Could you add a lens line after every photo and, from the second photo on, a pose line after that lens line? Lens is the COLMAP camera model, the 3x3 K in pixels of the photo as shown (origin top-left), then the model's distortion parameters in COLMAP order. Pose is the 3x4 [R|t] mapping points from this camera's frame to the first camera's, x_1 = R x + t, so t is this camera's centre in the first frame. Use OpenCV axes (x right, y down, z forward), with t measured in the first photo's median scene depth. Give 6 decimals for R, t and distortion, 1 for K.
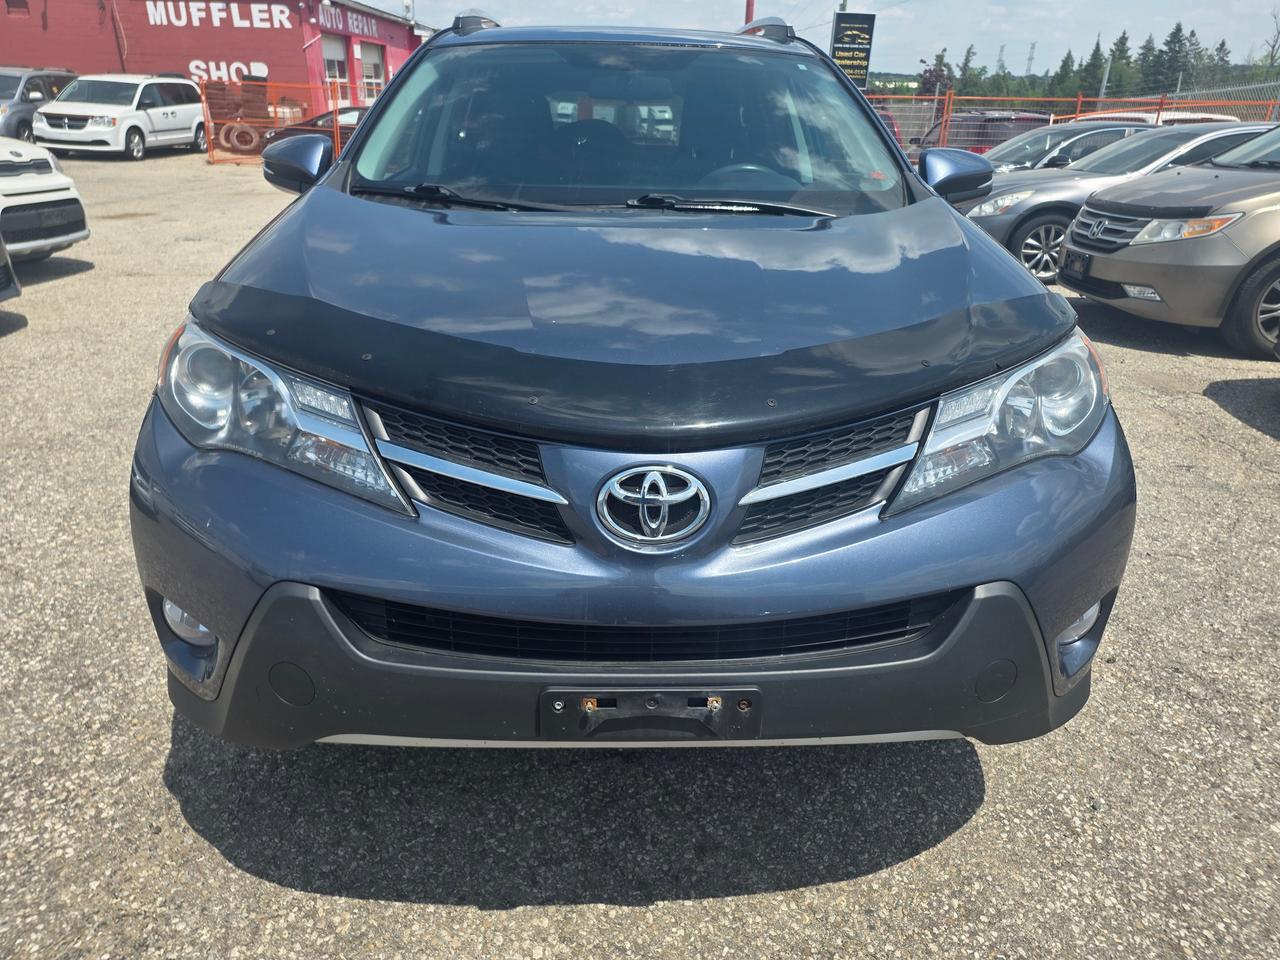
lens RADIAL K [[858.0, 0, 648.2], [0, 858.0, 475.7], [0, 0, 1]] dist [0.007297, 0.003838]
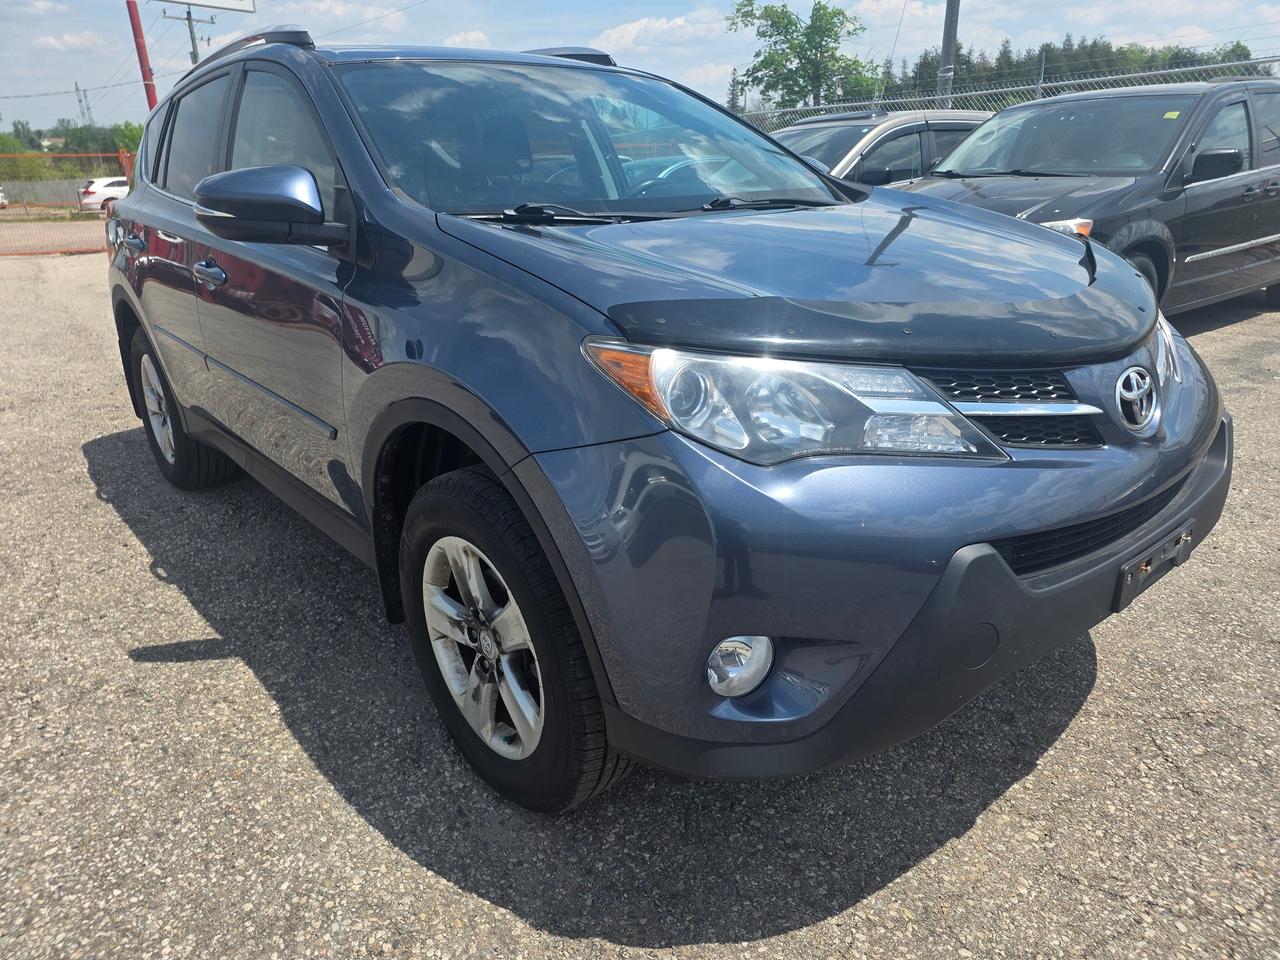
lens RADIAL K [[861.3, 0, 643.6], [0, 861.3, 475.3], [0, 0, 1]] dist [0.023143, -0.001254]
pose [[0.787550, -0.258282, 0.559513, -0.988496], [0.284034, 0.957877, 0.042378, -0.086728], [-0.546890, 0.125546, 0.827738, 0.262129]]
